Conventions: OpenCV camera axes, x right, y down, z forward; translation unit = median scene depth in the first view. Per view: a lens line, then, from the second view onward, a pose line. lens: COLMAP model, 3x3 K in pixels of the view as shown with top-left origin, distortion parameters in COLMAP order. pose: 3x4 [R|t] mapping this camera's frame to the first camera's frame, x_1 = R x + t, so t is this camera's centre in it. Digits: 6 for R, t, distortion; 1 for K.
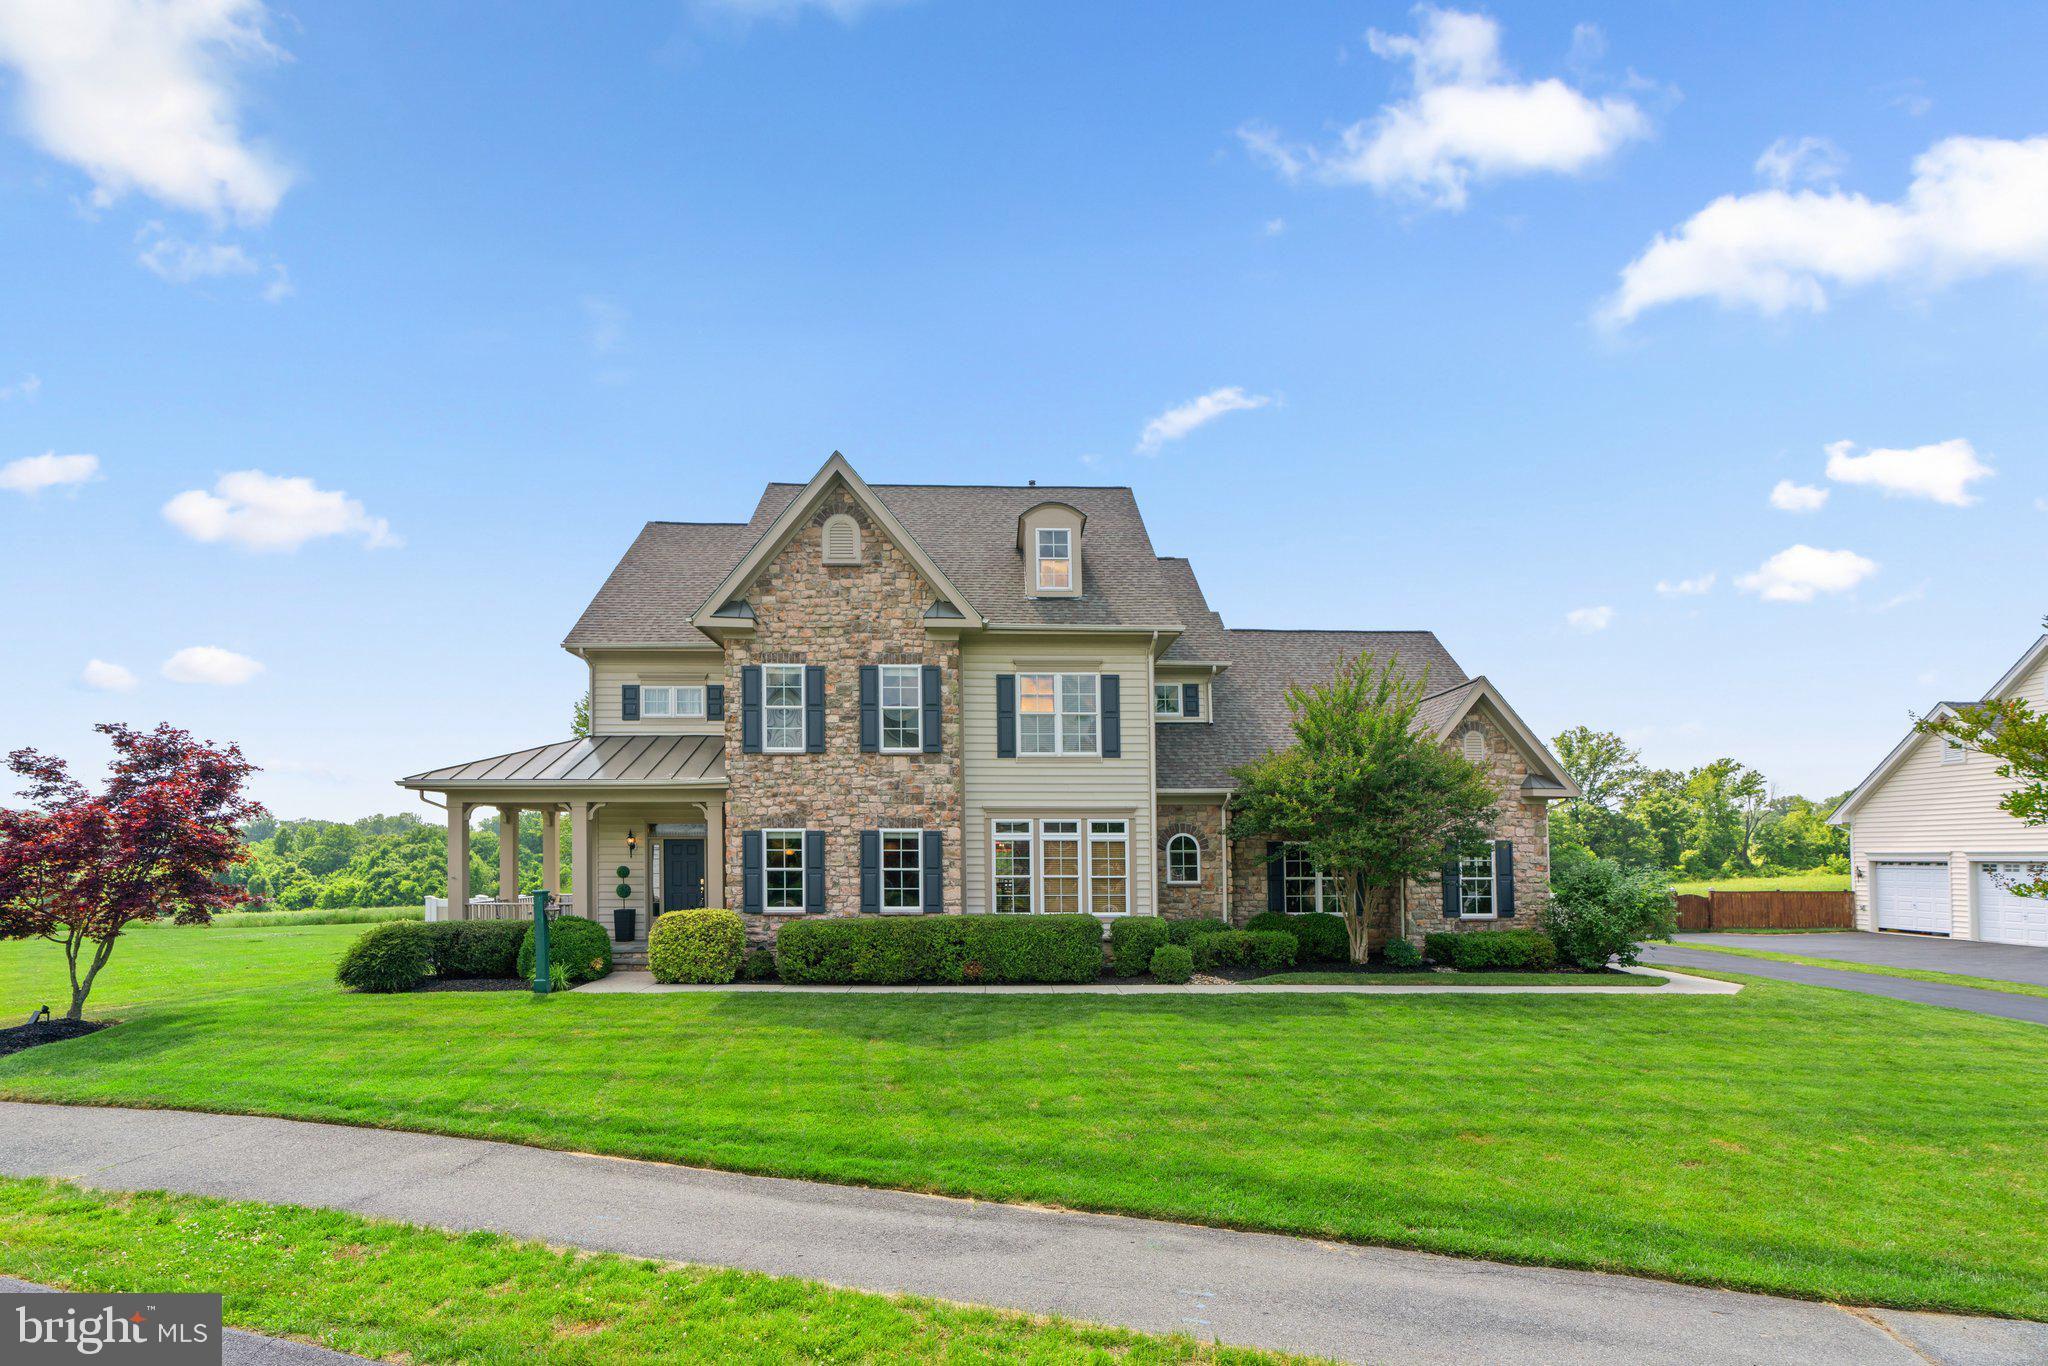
lens RADIAL K [[971.0, 0, 1023.6], [0, 971.0, 626.5], [0, 0, 1]] dist [-0.001375, 0.000121]
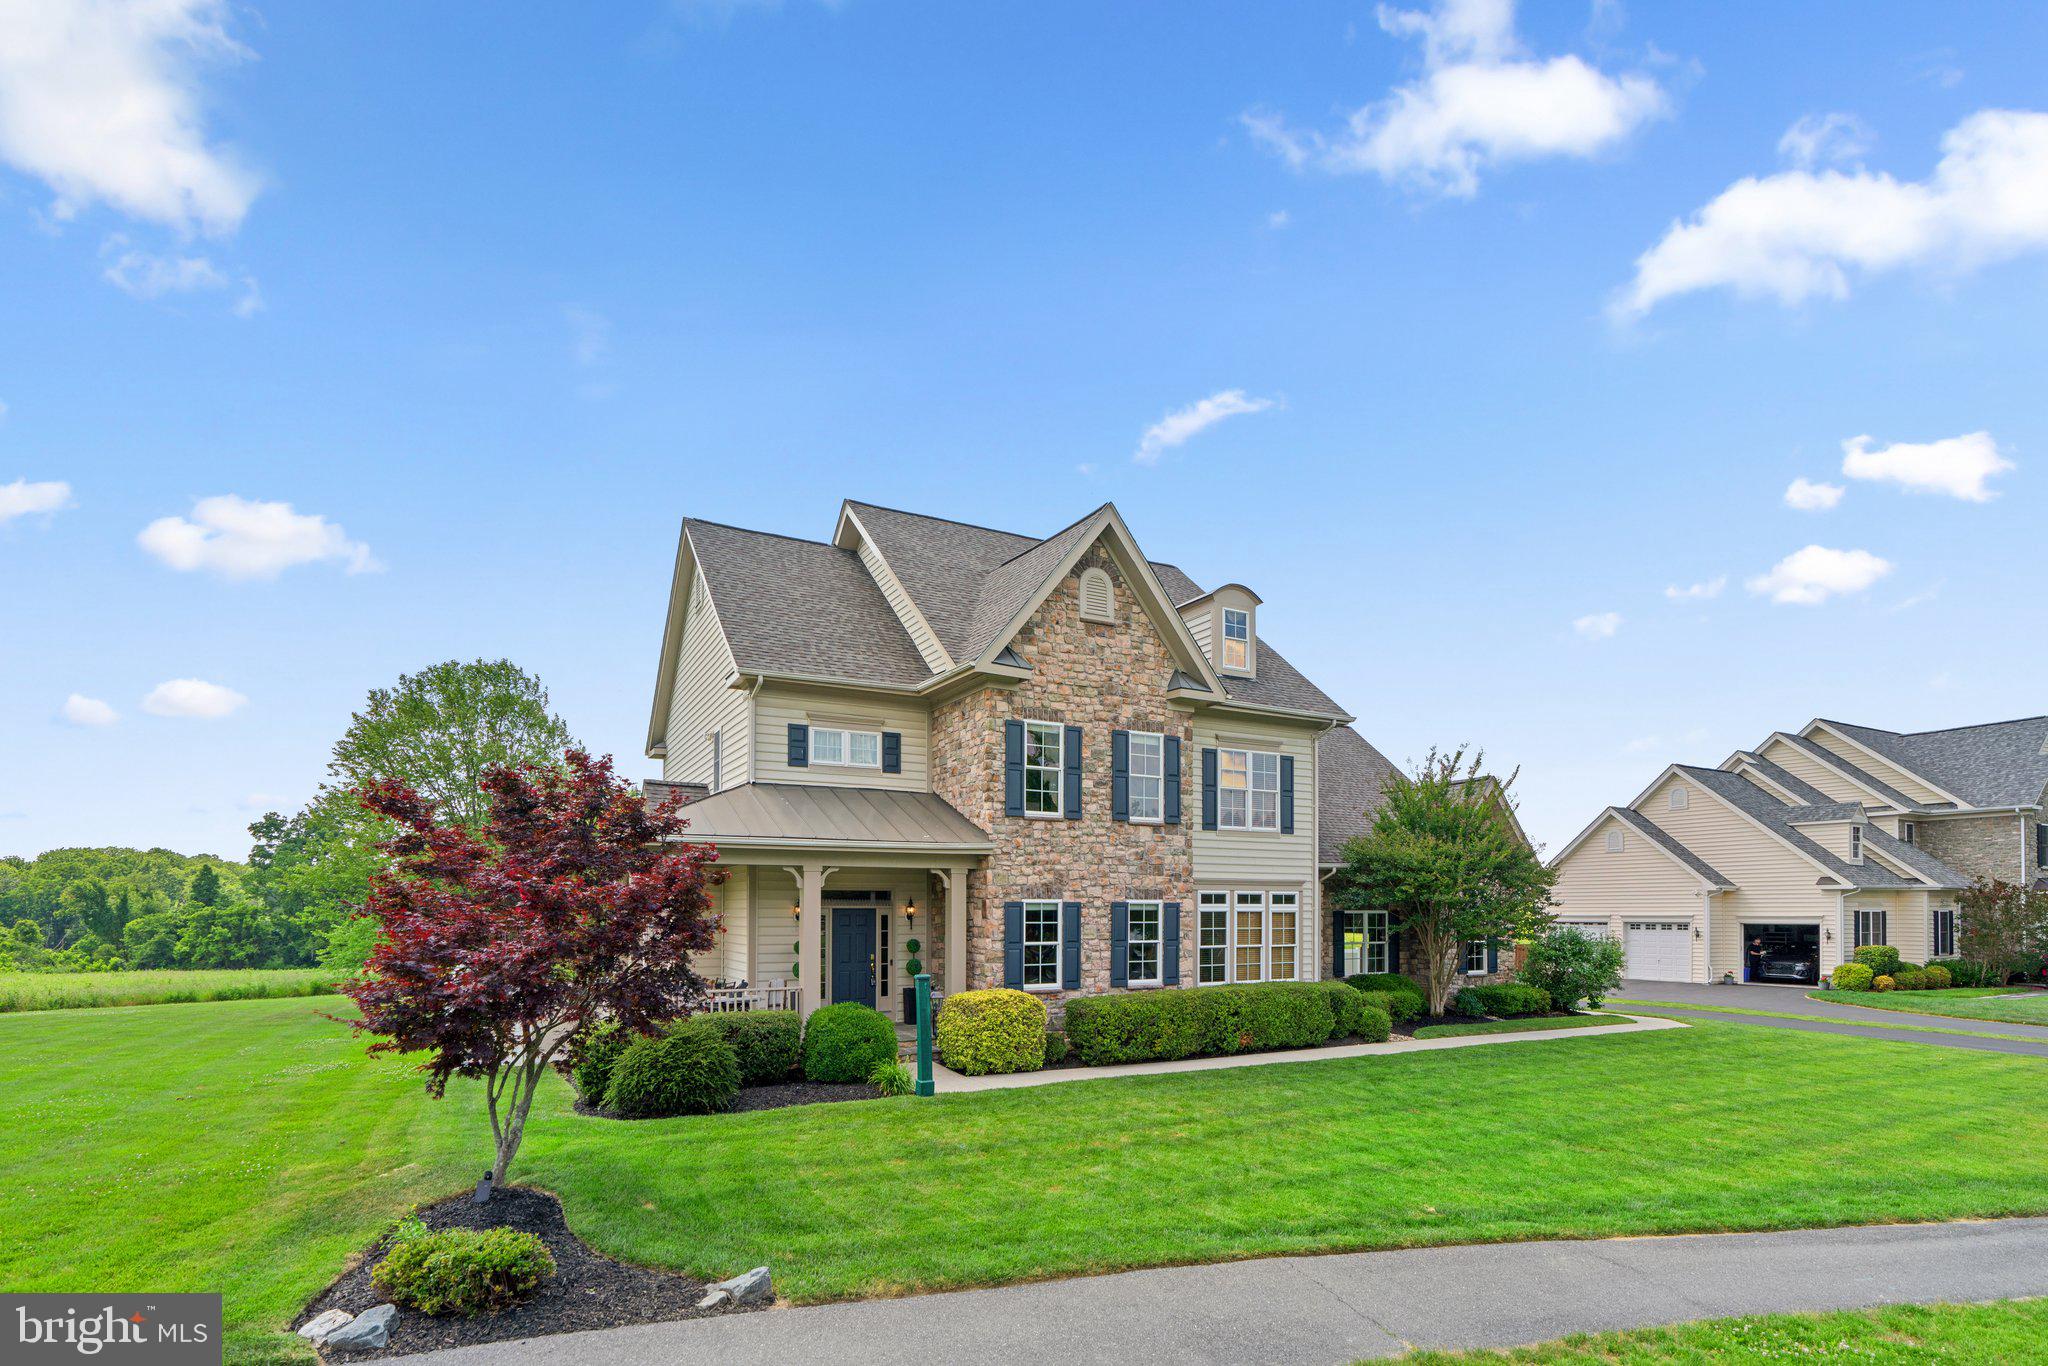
lens RADIAL K [[999.2, 0, 1024.0], [0, 999.2, 683.0], [0, 0, 1]] dist [0.000544, 0.000575]
pose [[0.887278, 0.103214, 0.449538, -0.693865], [-0.107989, 0.994038, -0.015087, 0.018701], [-0.448414, -0.035159, 0.893134, 0.159513]]
